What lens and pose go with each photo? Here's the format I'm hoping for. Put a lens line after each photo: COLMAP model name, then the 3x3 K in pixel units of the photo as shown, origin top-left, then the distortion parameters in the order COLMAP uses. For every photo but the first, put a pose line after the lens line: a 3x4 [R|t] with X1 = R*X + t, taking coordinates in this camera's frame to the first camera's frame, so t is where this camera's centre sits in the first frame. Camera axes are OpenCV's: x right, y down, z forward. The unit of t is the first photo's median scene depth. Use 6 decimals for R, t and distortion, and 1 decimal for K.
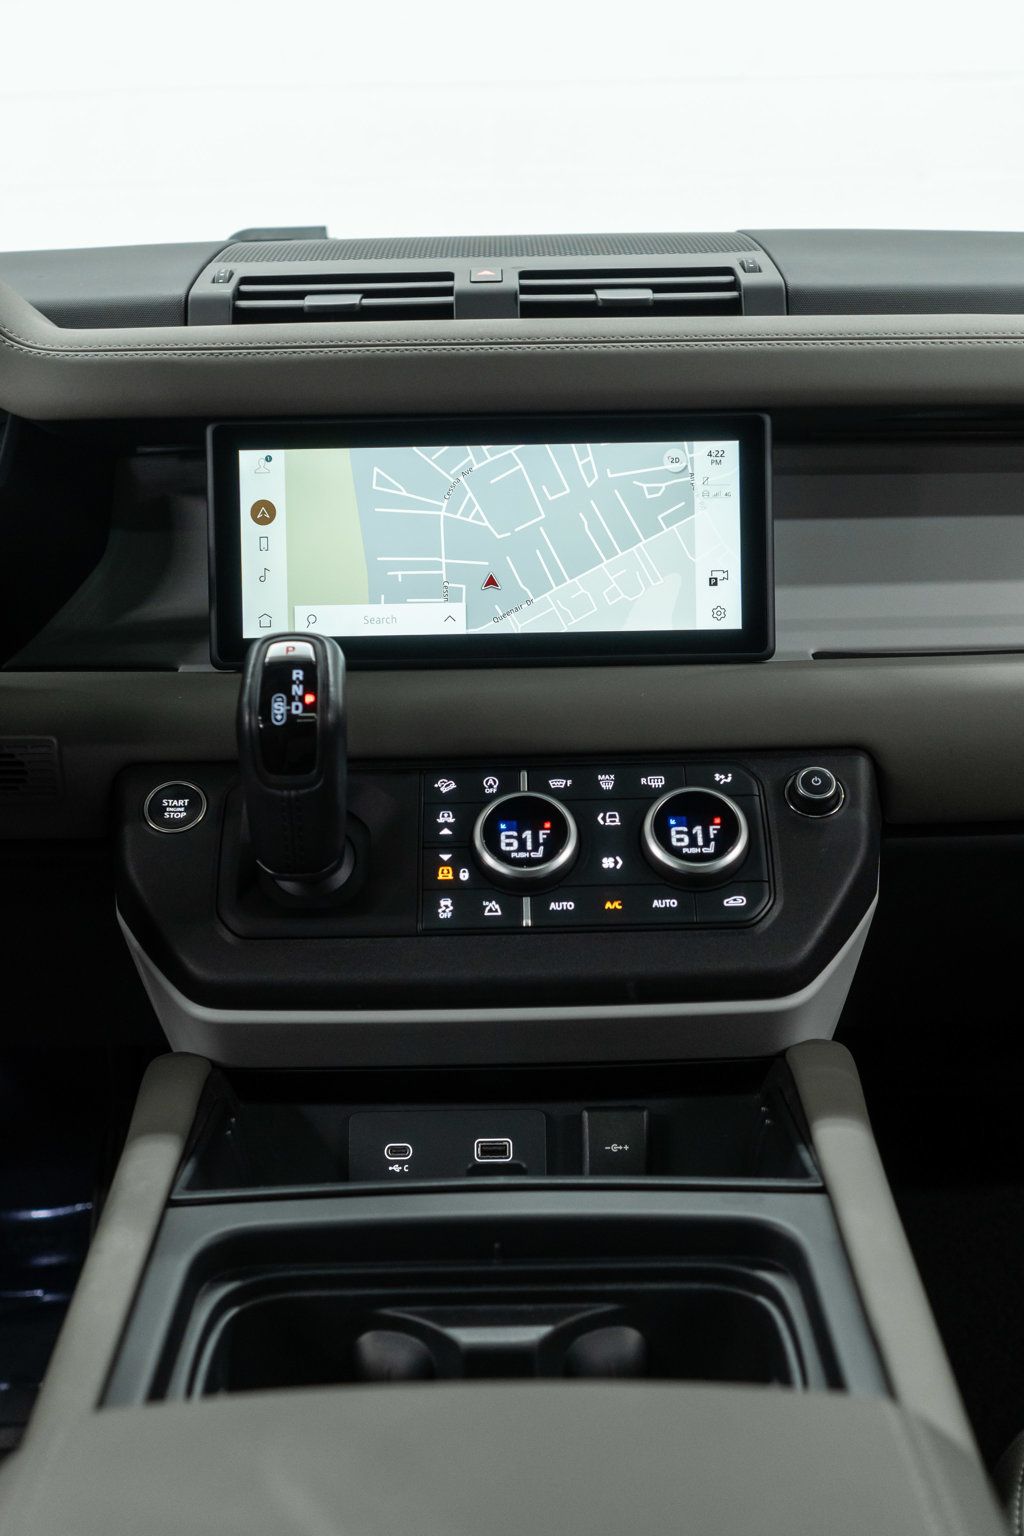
lens RADIAL K [[1873.4, 0, 499.0], [0, 1873.4, 776.6], [0, 0, 1]] dist [0.000787, 0.000000]
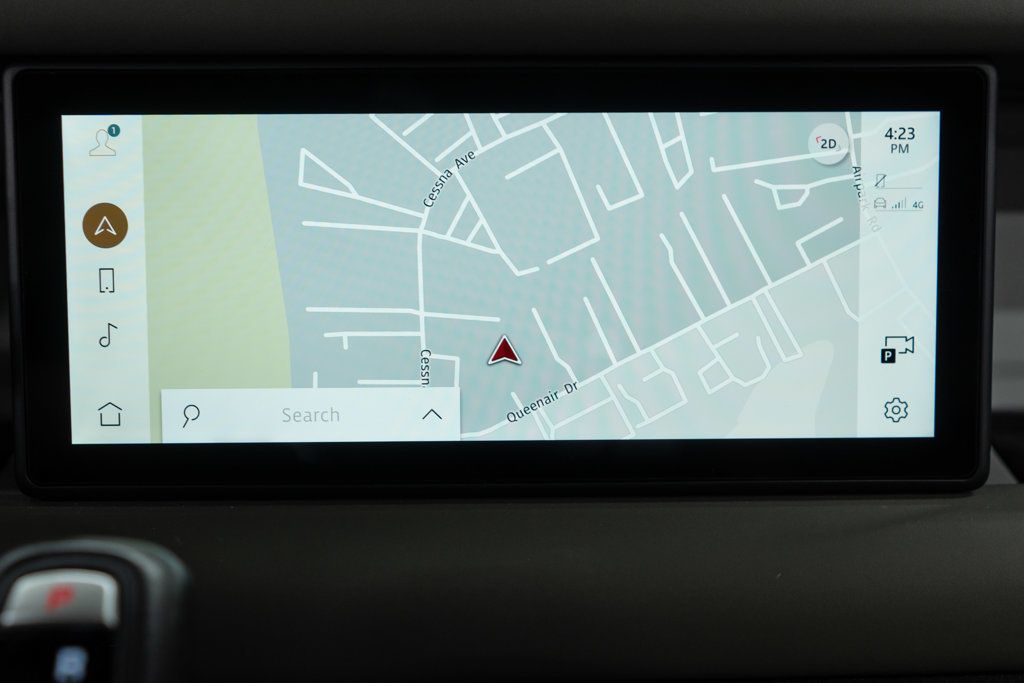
lens RADIAL K [[1248.9, 0, 515.7], [0, 1248.9, 337.0], [0, 0, 1]] dist [0.000787, 0.000000]
pose [[0.999760, 0.011168, 0.018844, -0.007982], [-0.012136, 0.998571, 0.052039, -0.128631], [-0.018236, -0.052255, 0.998467, 0.617967]]
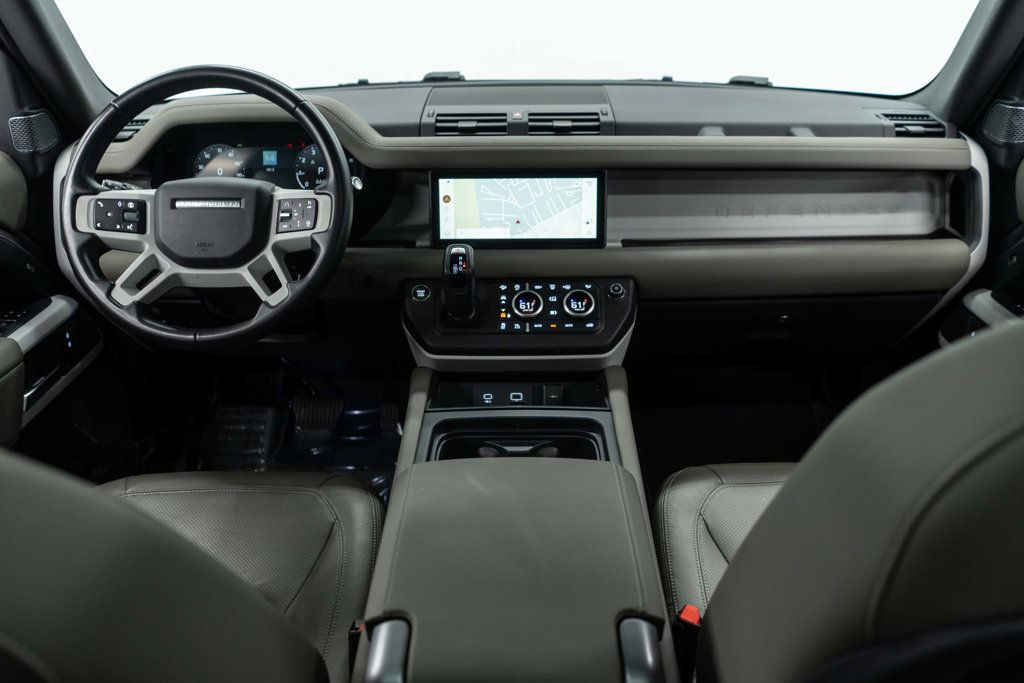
lens RADIAL K [[829.5, 0, 505.8], [0, 829.5, 347.5], [0, 0, 1]] dist [-0.009068, -0.006365]
pose [[0.999877, 0.014324, -0.006366, -0.012907], [-0.013206, 0.988579, 0.150124, -0.104458], [0.008444, -0.150022, 0.988647, -0.429588]]
